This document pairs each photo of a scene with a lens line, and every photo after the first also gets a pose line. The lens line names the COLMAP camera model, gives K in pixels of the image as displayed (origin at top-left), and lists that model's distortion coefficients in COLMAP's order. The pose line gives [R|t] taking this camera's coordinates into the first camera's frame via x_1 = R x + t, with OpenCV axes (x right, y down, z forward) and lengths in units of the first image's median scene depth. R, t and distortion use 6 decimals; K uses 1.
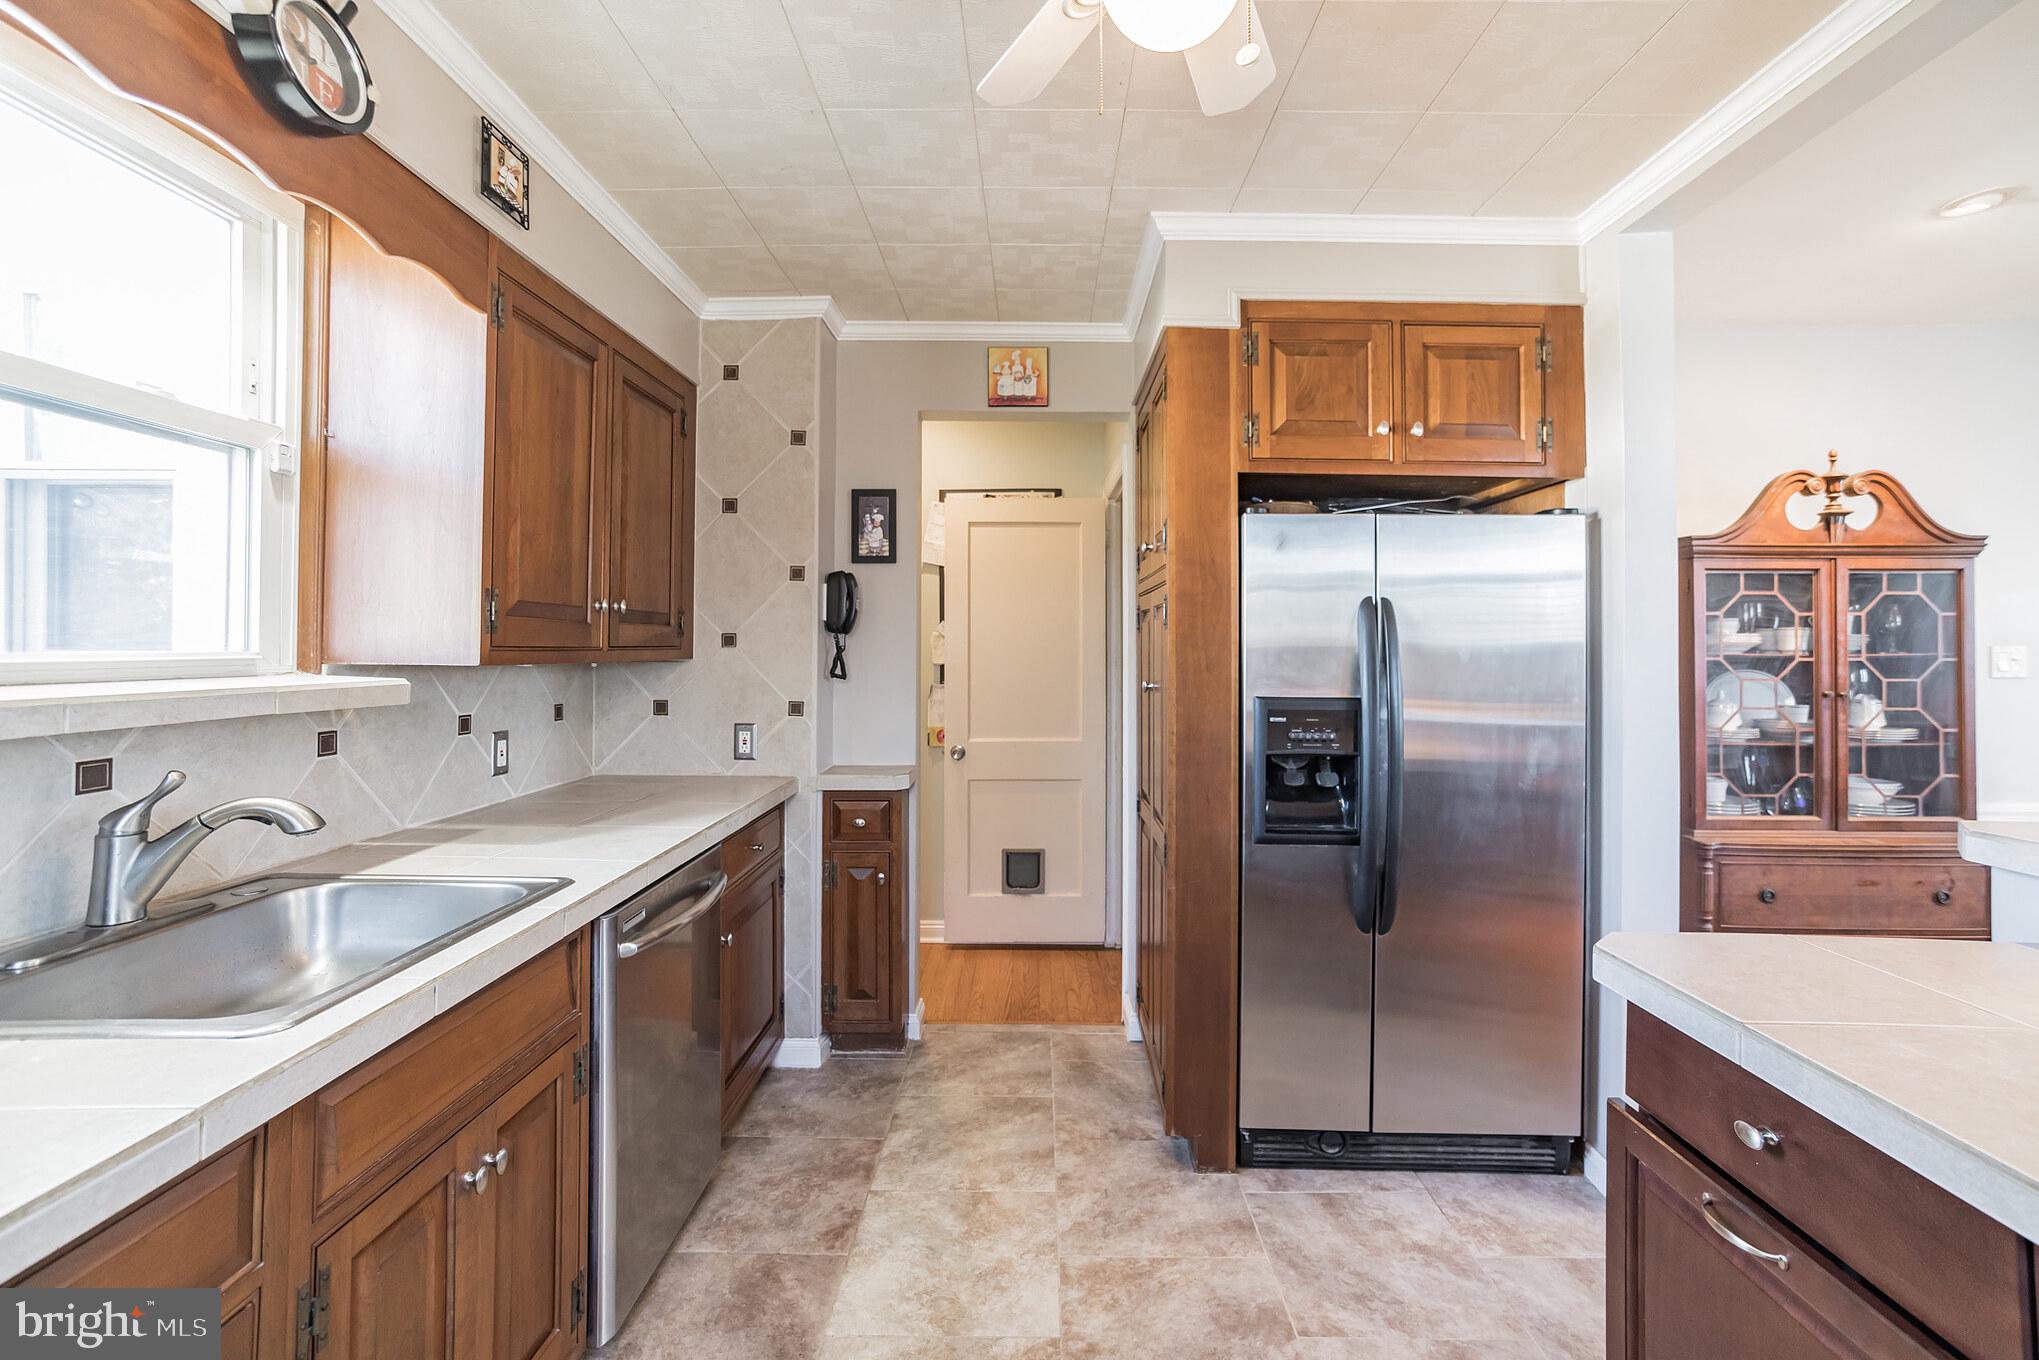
lens RADIAL K [[869.8, 0, 1024.4], [0, 869.8, 638.1], [0, 0, 1]] dist [-0.045131, 0.025051]
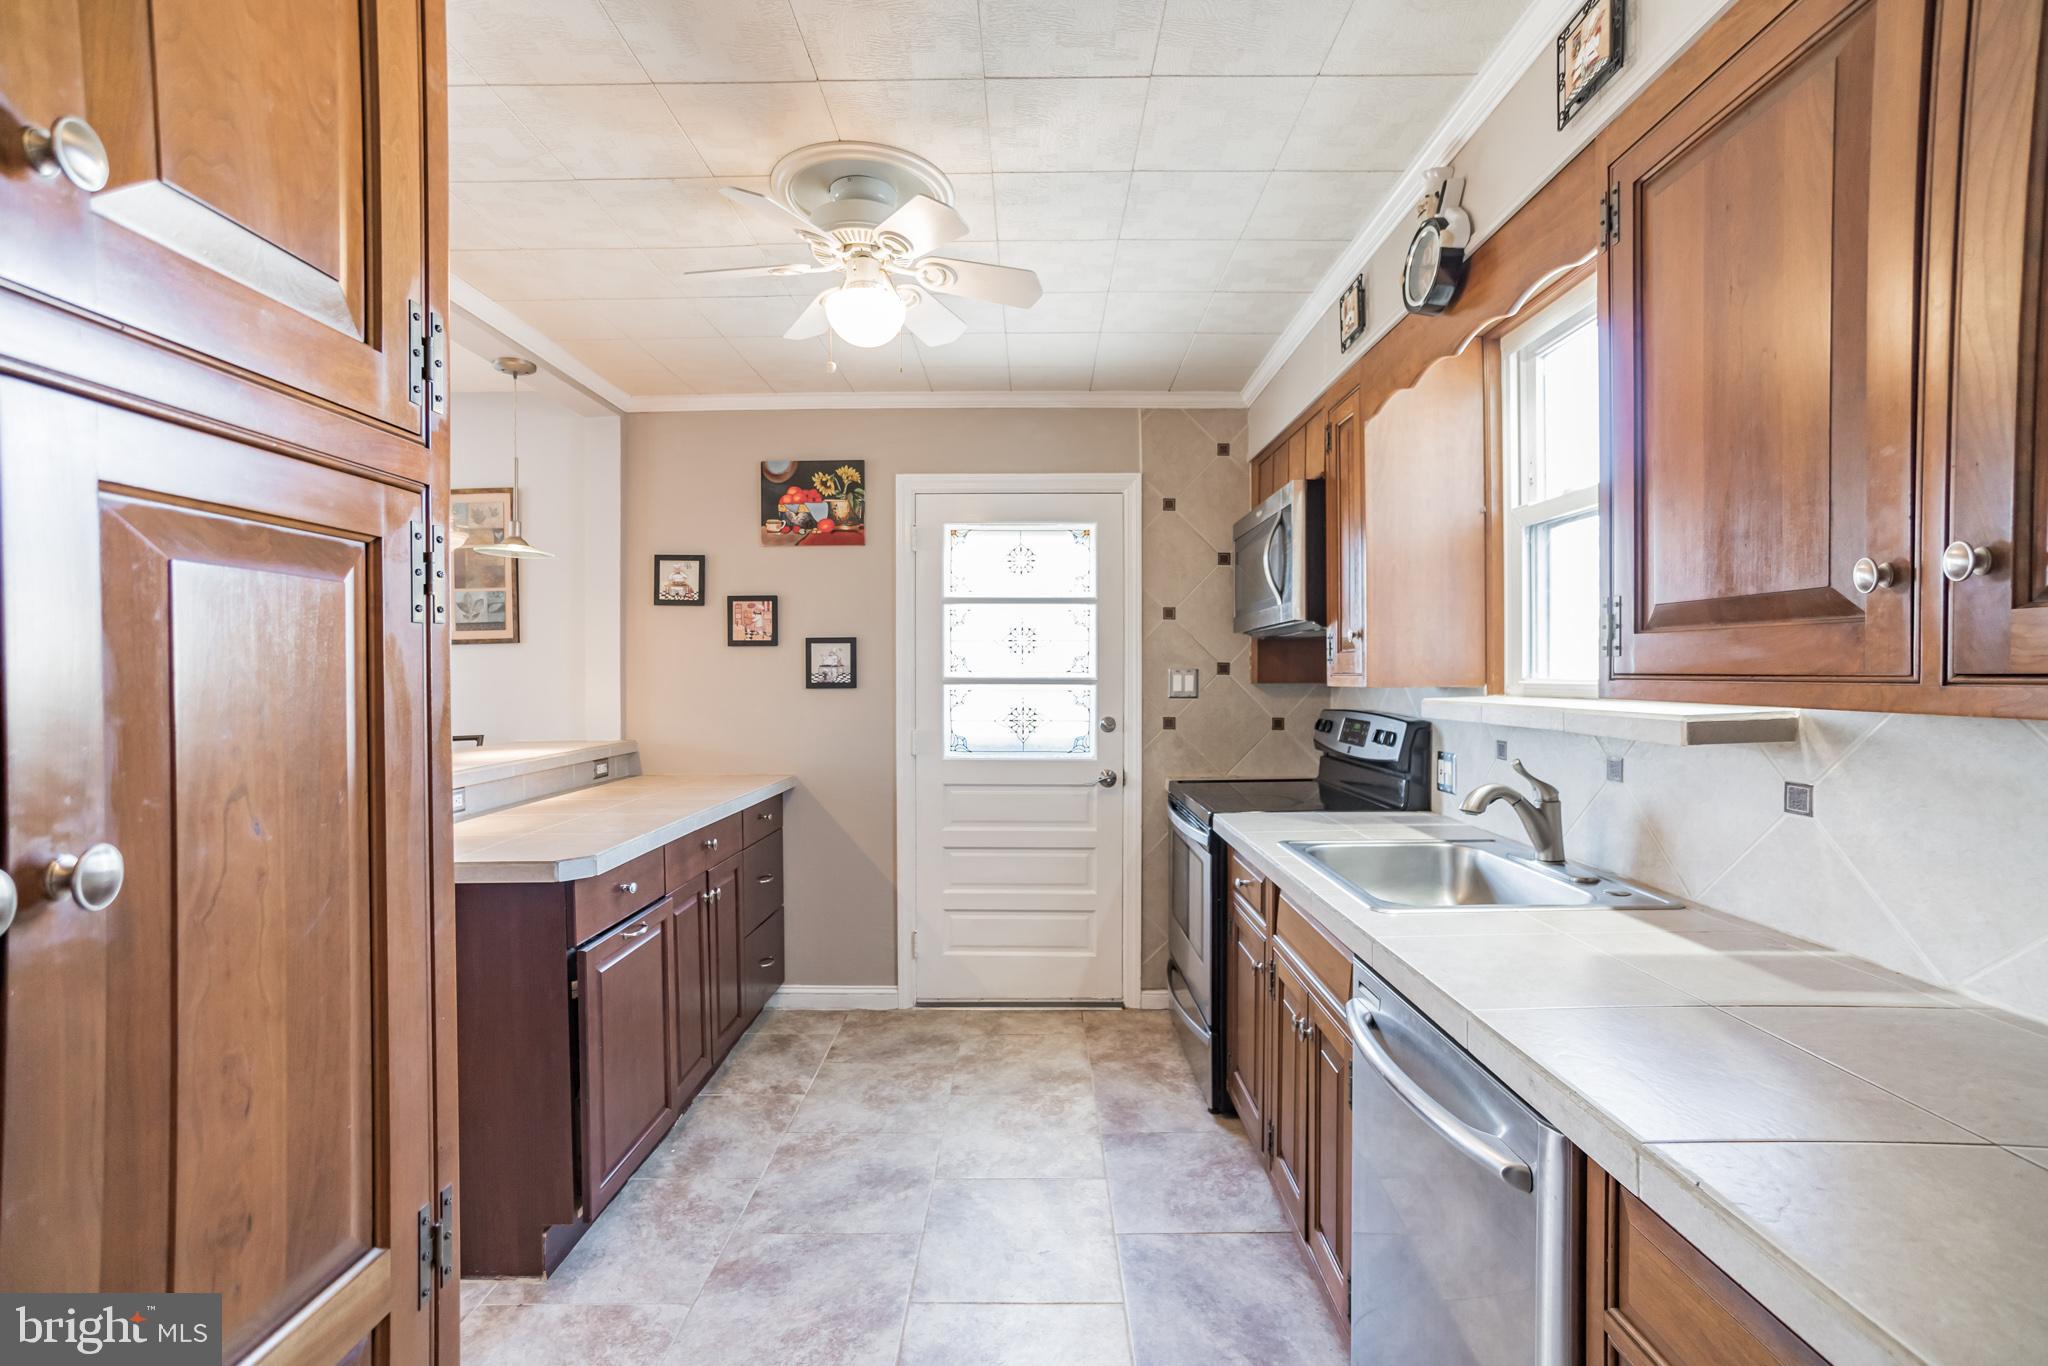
lens RADIAL K [[875.0, 0, 1031.6], [0, 875.0, 678.9], [0, 0, 1]] dist [-0.040141, 0.024661]
pose [[-0.999859, -0.001177, 0.016755, -0.101057], [-0.001263, 0.999986, -0.005113, 0.015001], [-0.016749, -0.005134, -0.999847, 1.293797]]
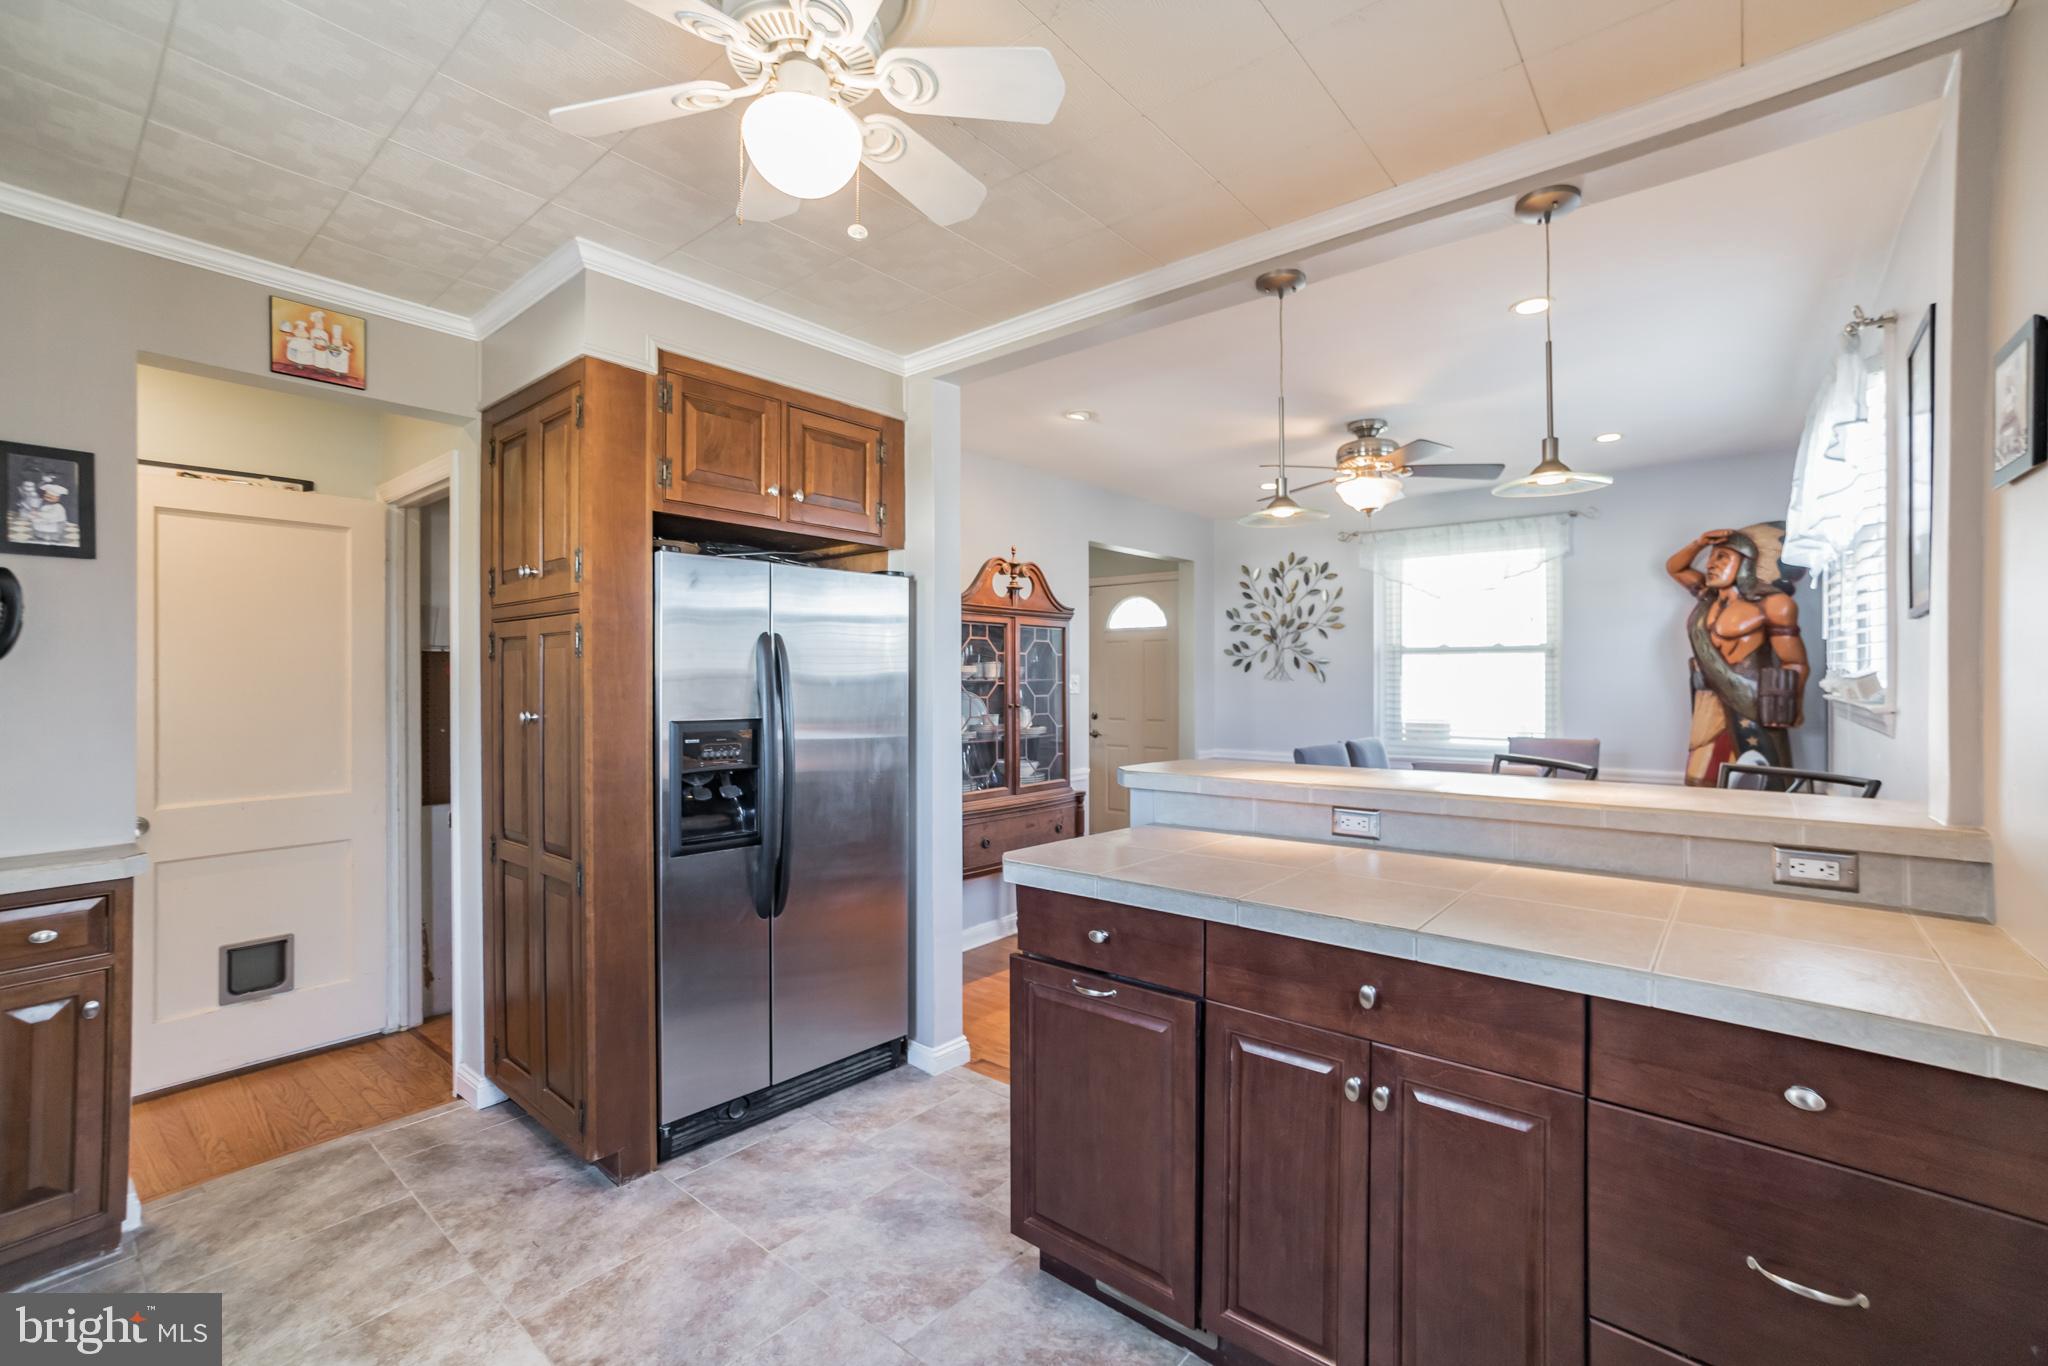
lens RADIAL K [[875.0, 0, 1031.6], [0, 875.0, 678.9], [0, 0, 1]] dist [-0.040141, 0.024661]
pose [[0.644132, -0.005282, 0.764896, -0.268511], [-0.001784, 0.999963, 0.008407, 0.004471], [-0.764912, -0.006779, 0.644099, -0.040867]]
